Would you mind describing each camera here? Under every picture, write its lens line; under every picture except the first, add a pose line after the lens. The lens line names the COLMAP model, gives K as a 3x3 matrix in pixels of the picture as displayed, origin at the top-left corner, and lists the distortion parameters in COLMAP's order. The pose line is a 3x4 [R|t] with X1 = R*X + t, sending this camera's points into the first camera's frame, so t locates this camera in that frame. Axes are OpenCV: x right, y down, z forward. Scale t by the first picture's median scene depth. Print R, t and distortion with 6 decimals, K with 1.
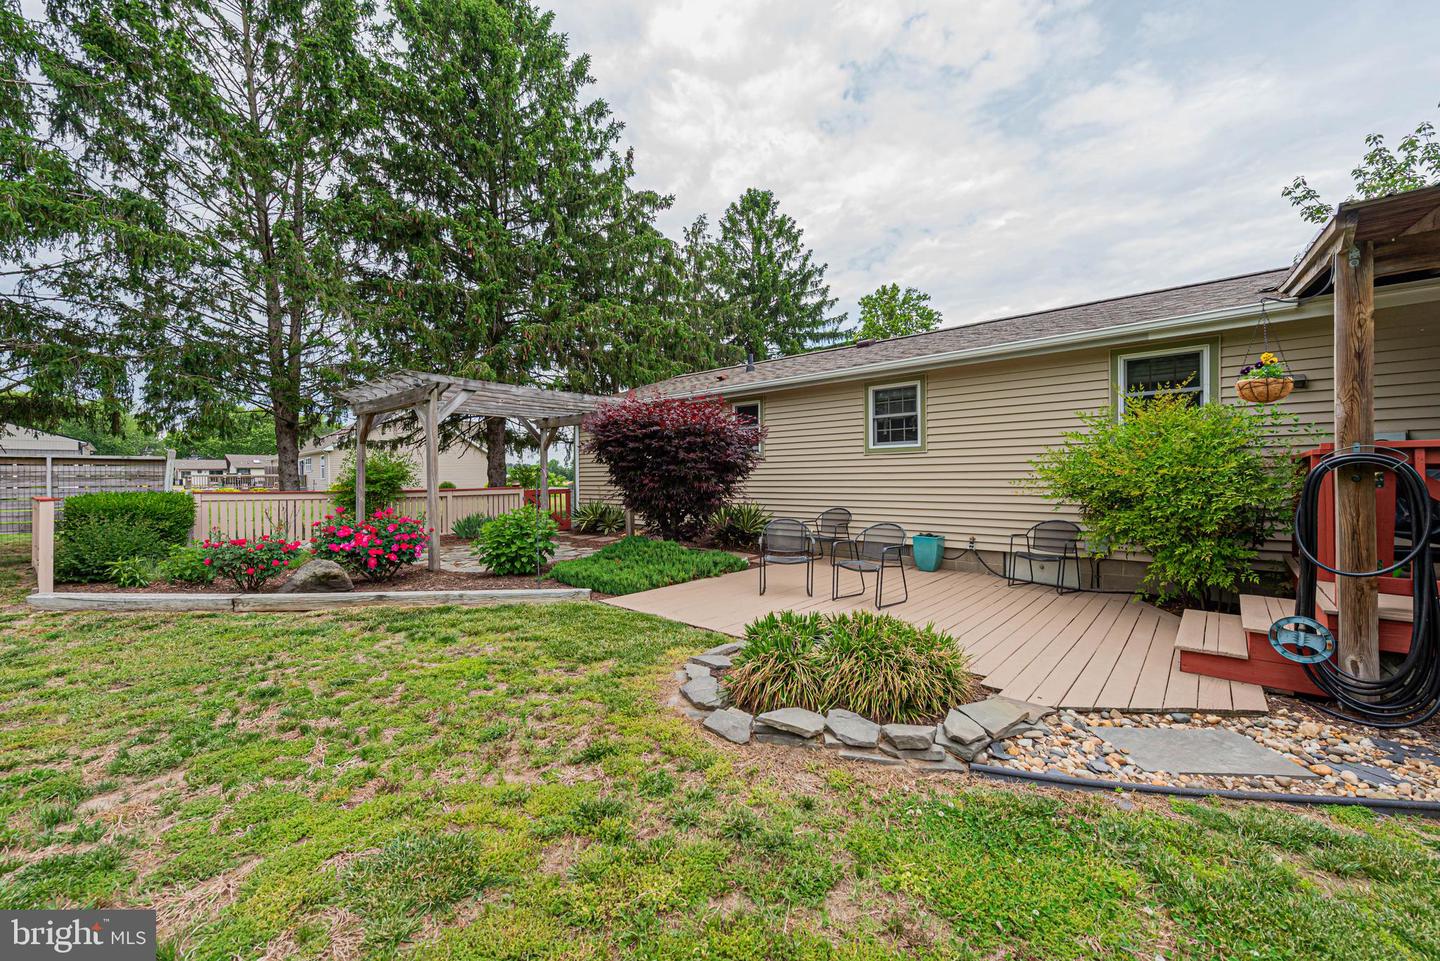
lens RADIAL K [[581.2, 0, 717.9], [0, 581.2, 475.7], [0, 0, 1]] dist [0.000335, -0.004923]
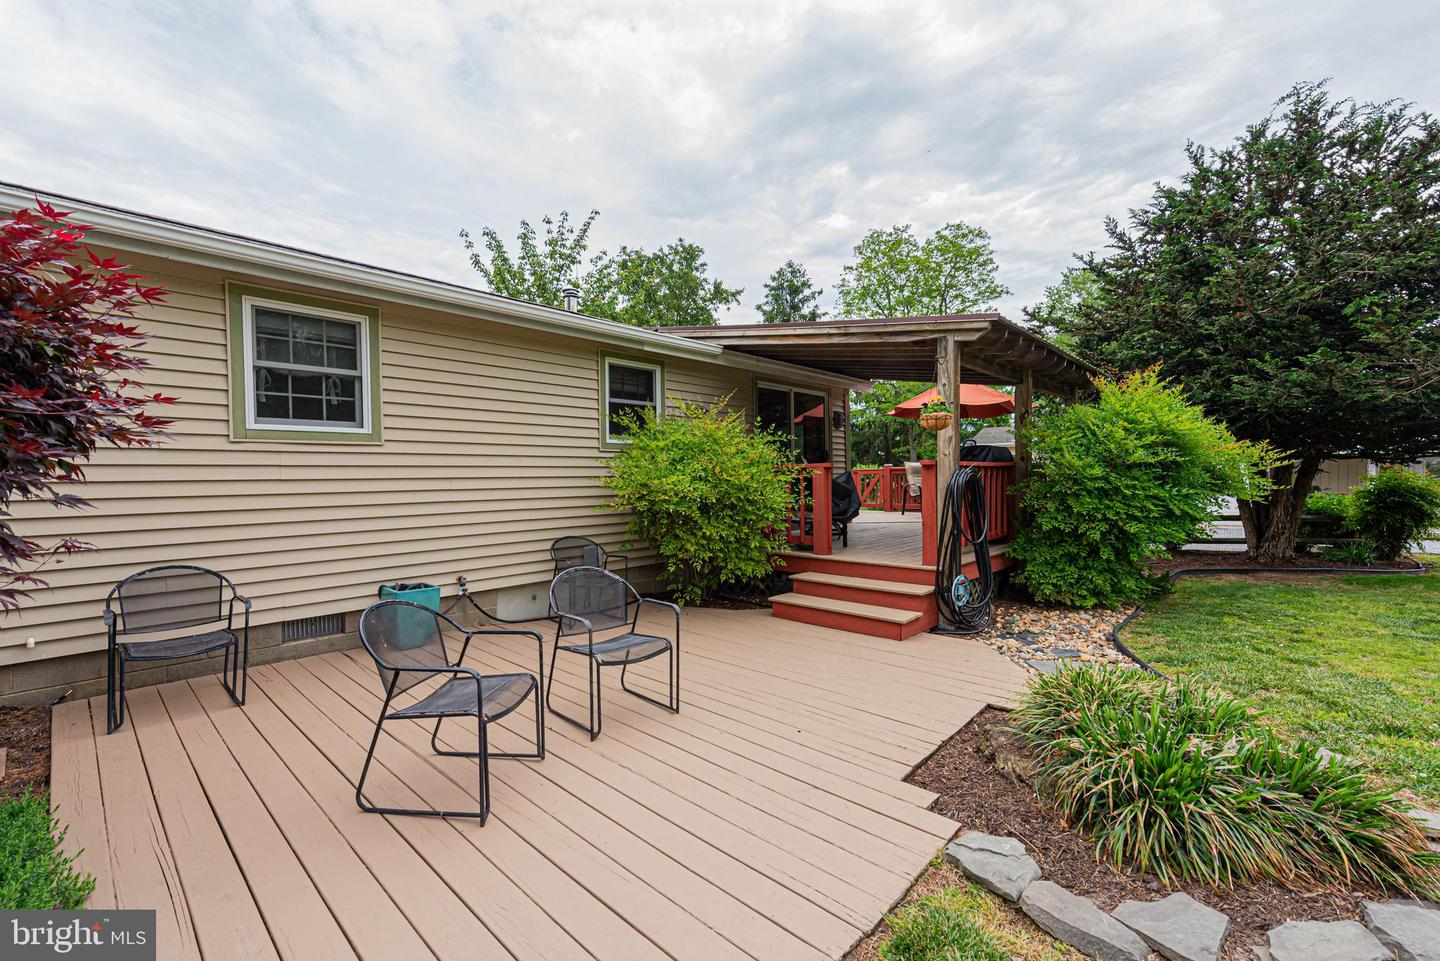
lens RADIAL K [[581.2, 0, 717.9], [0, 581.2, 475.7], [0, 0, 1]] dist [0.000335, -0.004923]
pose [[0.022246, 0.007133, 0.999727, -0.210439], [0.004868, 0.999962, -0.007243, -0.002962], [-0.999741, 0.005028, 0.022210, 0.644969]]
